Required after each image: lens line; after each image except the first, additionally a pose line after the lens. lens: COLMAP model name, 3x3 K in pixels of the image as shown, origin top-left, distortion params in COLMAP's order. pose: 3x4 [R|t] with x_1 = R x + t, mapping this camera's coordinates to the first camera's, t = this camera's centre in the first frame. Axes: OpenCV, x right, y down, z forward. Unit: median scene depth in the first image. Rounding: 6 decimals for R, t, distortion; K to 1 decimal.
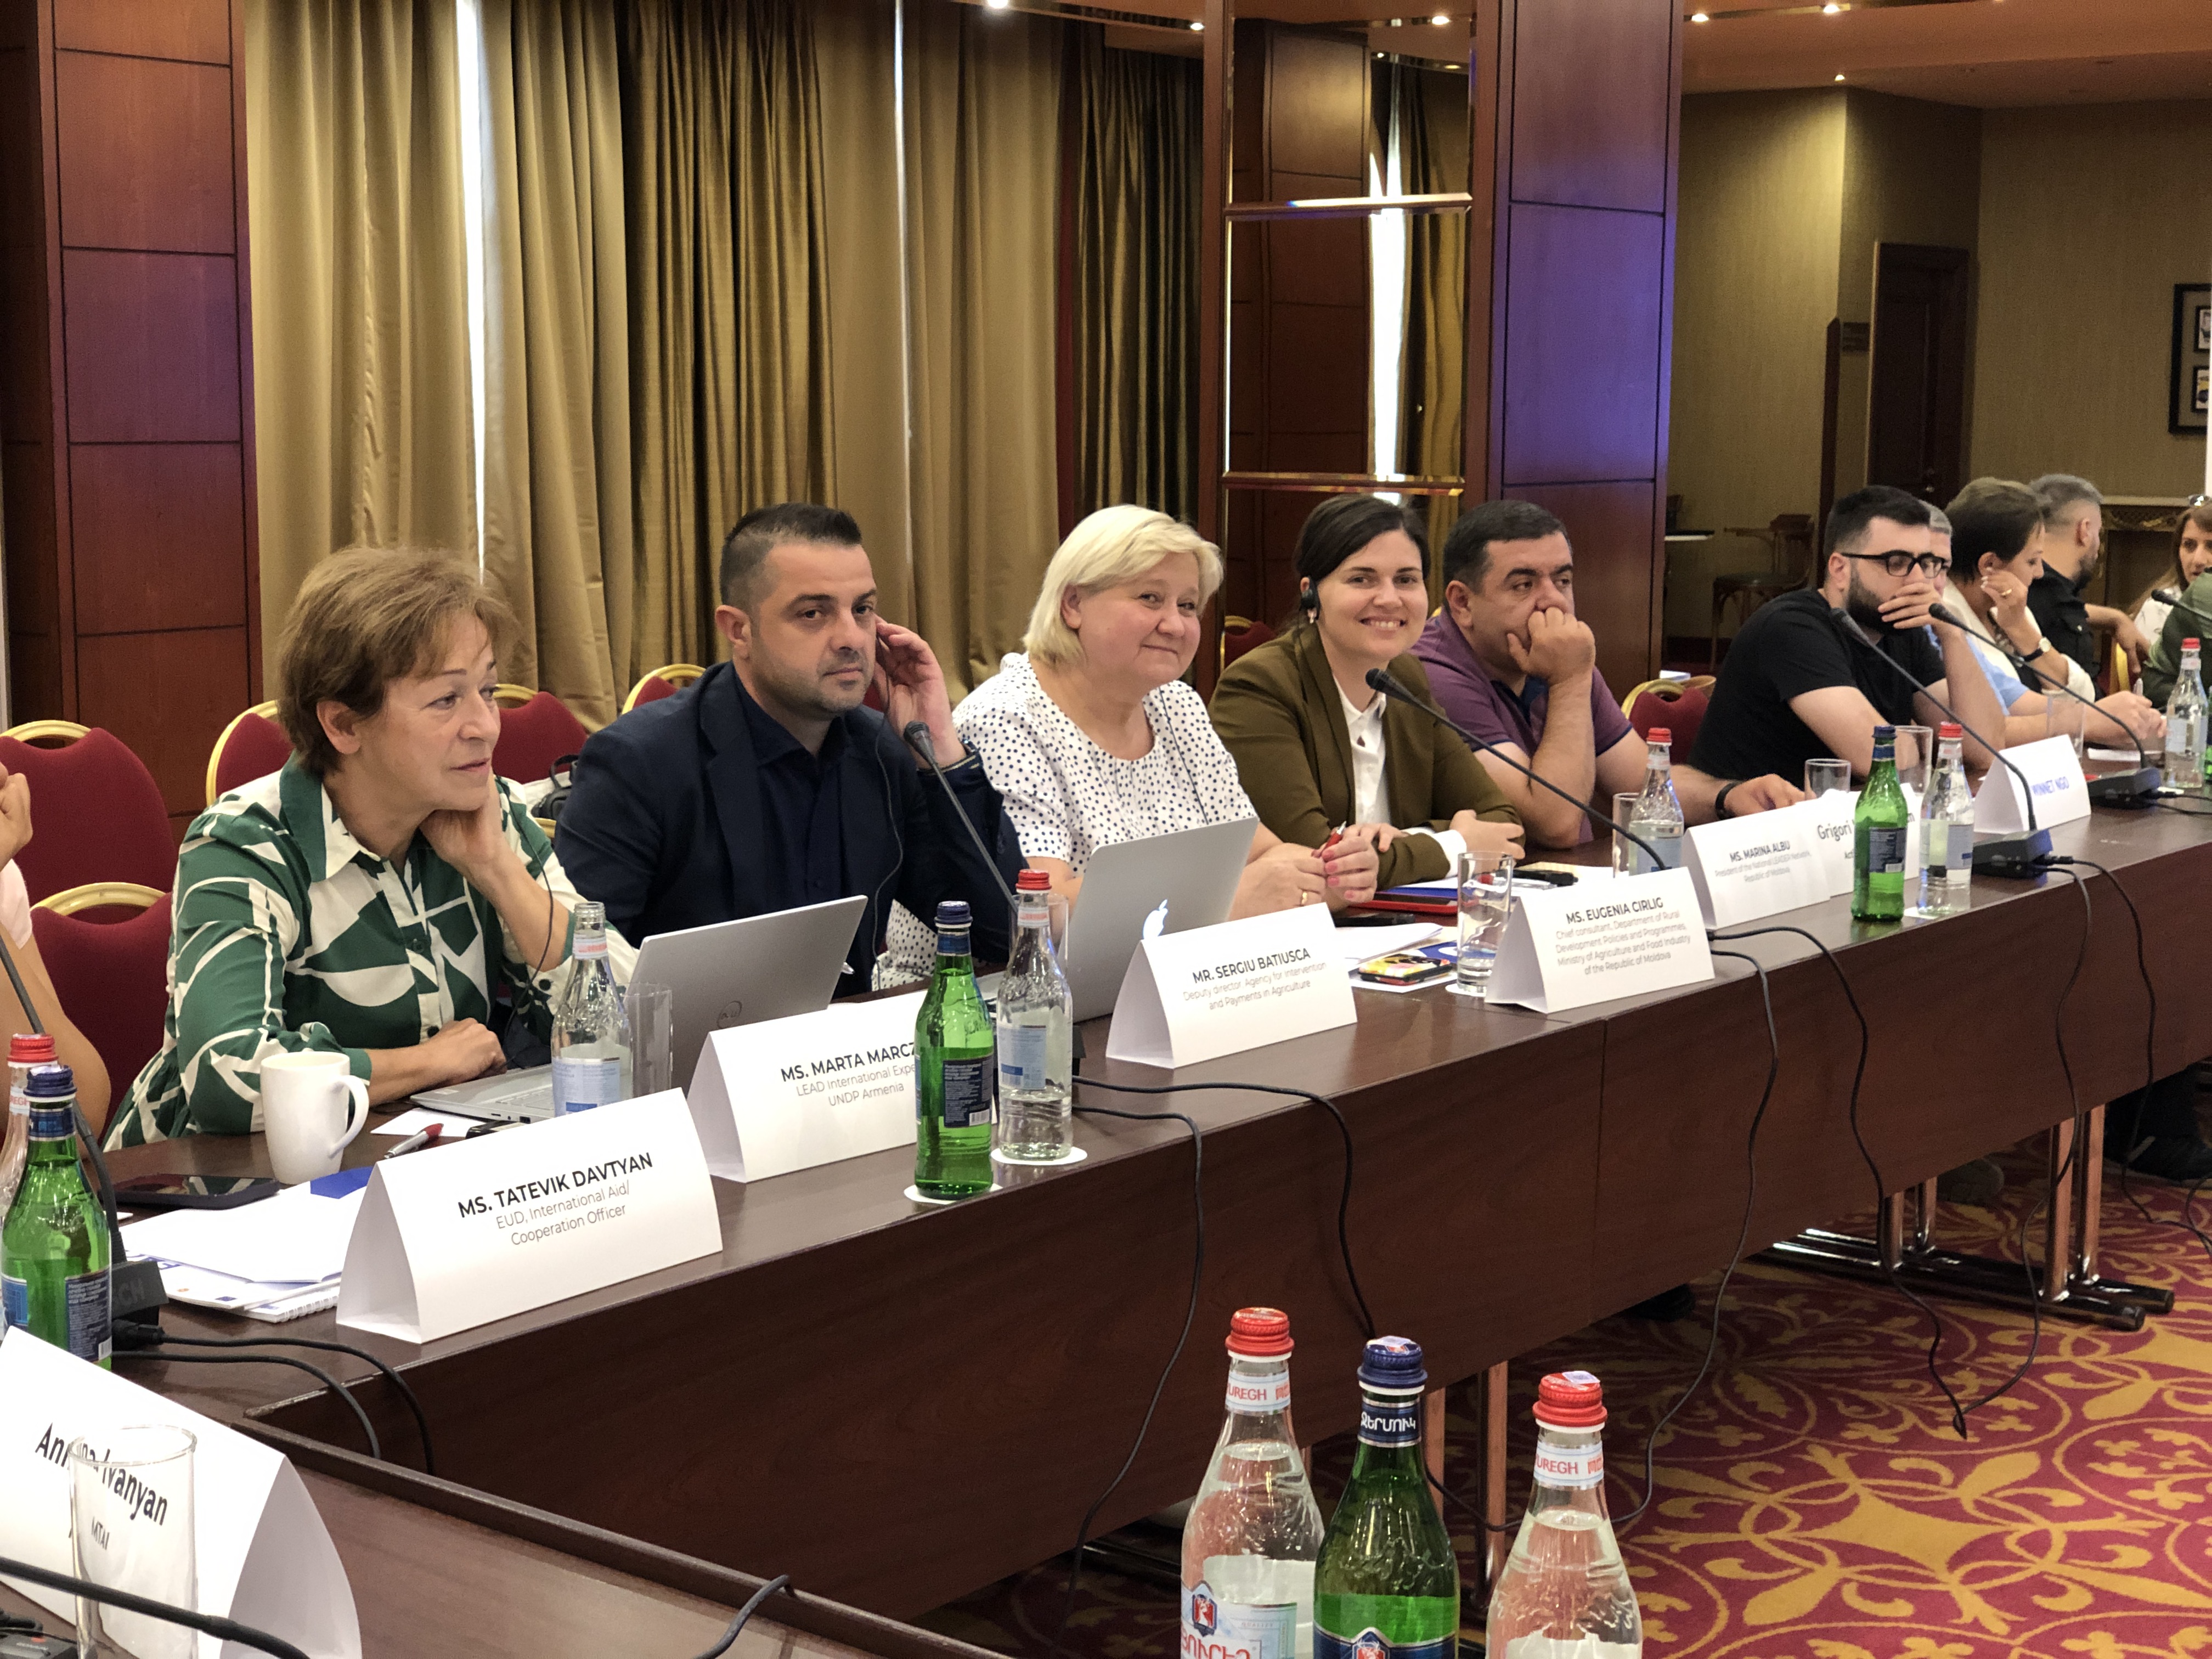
lens RADIAL K [[3324.1, 0, 1105.8], [0, 3324.1, 832.7], [0, 0, 1]] dist [0.026847, 0.000000]
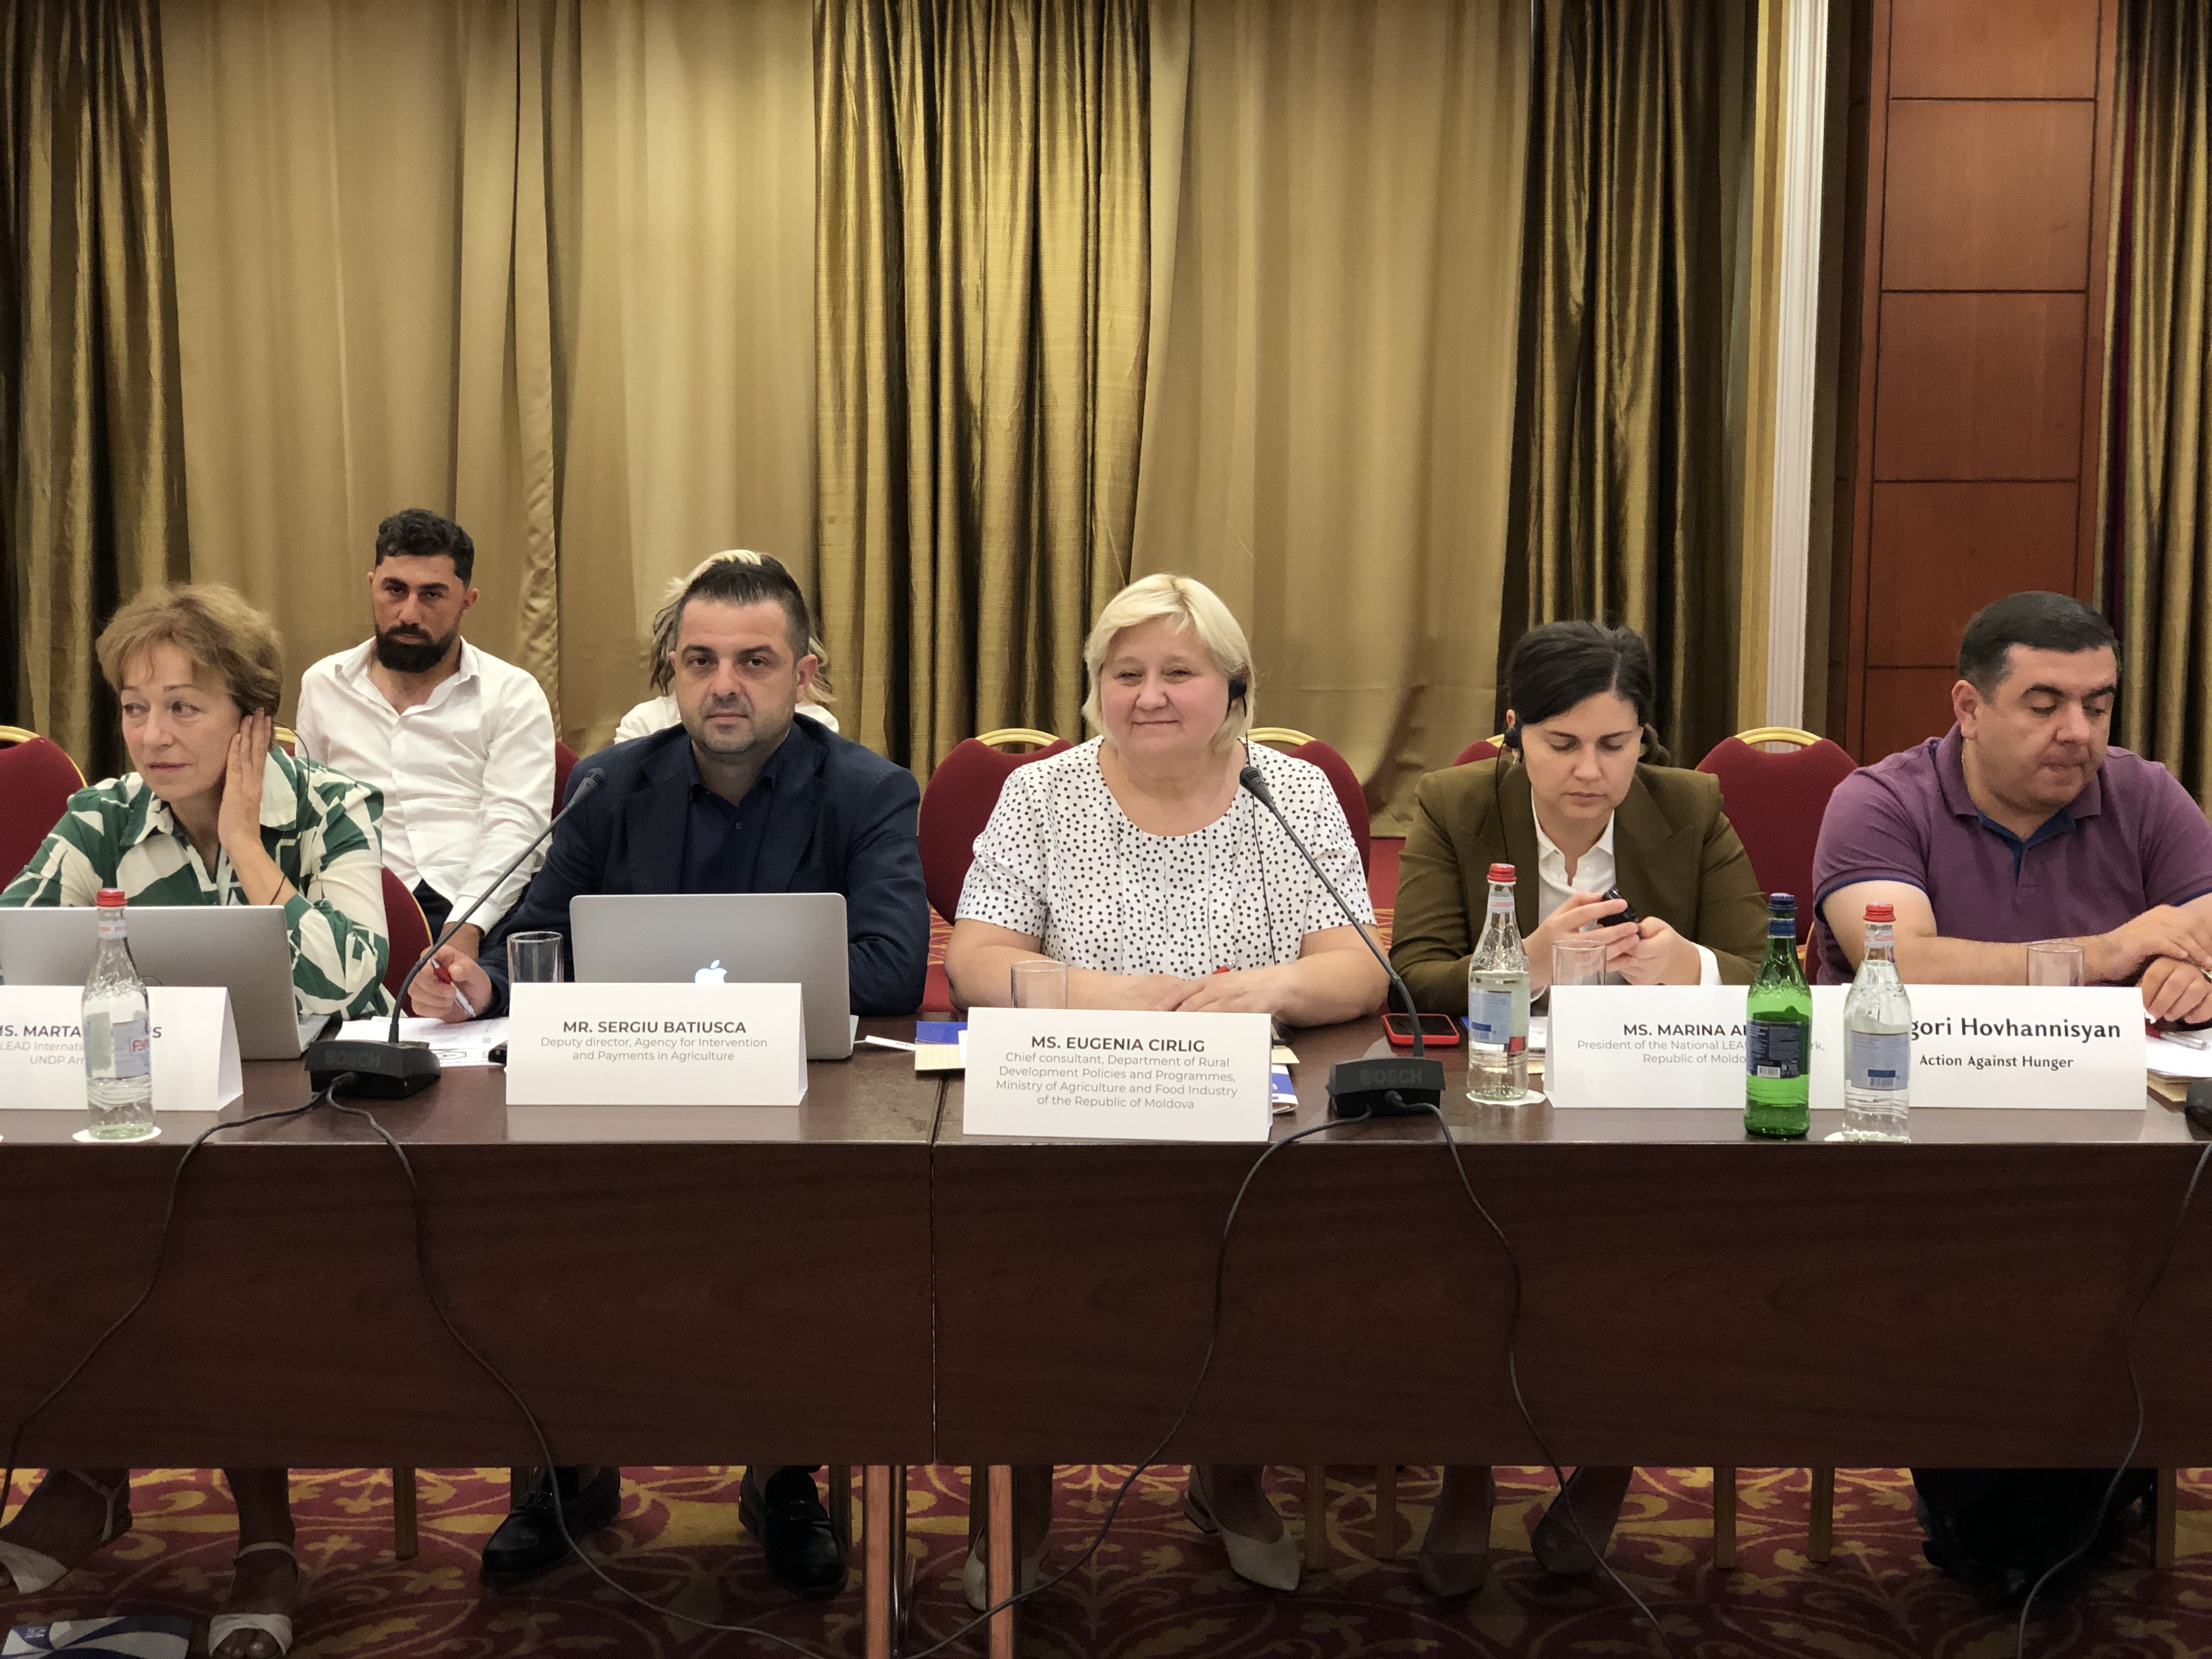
lens RADIAL K [[3324.1, 0, 1105.1], [0, 3324.1, 826.2], [0, 0, 1]] dist [0.026847, 0.000000]
pose [[0.604590, 0.098797, -0.790386, 0.764795], [-0.101837, 0.993722, 0.046316, -0.069063], [0.790000, 0.052489, 0.610856, 0.380145]]
